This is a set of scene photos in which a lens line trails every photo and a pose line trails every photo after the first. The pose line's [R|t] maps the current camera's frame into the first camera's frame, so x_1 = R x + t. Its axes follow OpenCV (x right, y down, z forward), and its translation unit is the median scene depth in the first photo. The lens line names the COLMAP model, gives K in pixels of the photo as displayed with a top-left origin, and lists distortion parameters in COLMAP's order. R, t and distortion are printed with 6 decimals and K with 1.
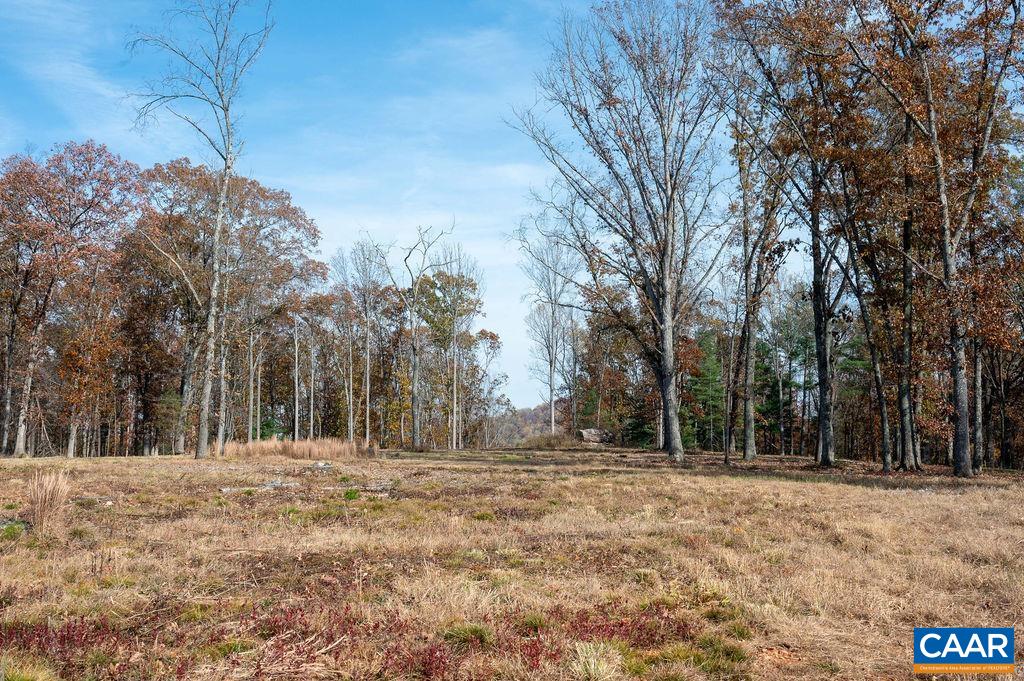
lens RADIAL K [[1222.3, 0, 512.0], [0, 1222.3, 340.5], [0, 0, 1]] dist [-0.002688, -0.003787]
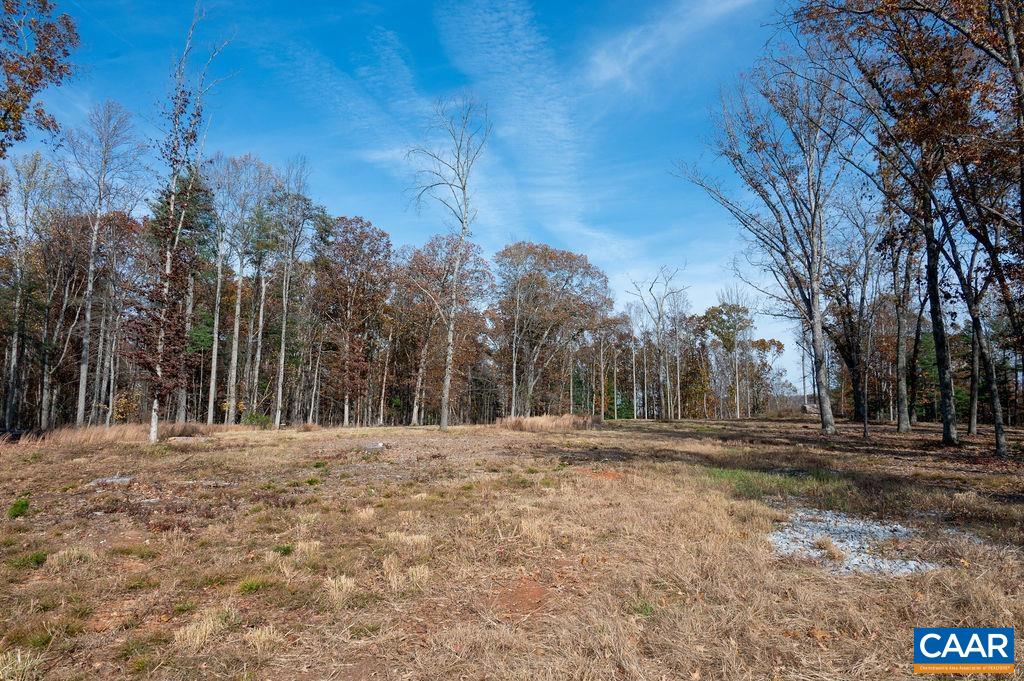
lens RADIAL K [[681.7, 0, 512.0], [0, 681.7, 340.5], [0, 0, 1]] dist [-0.000236, 0.000849]
pose [[0.908638, -0.048291, -0.414783, 0.142535], [0.039588, 0.998779, -0.029560, 0.016761], [0.415704, 0.010439, 0.909440, 0.283181]]
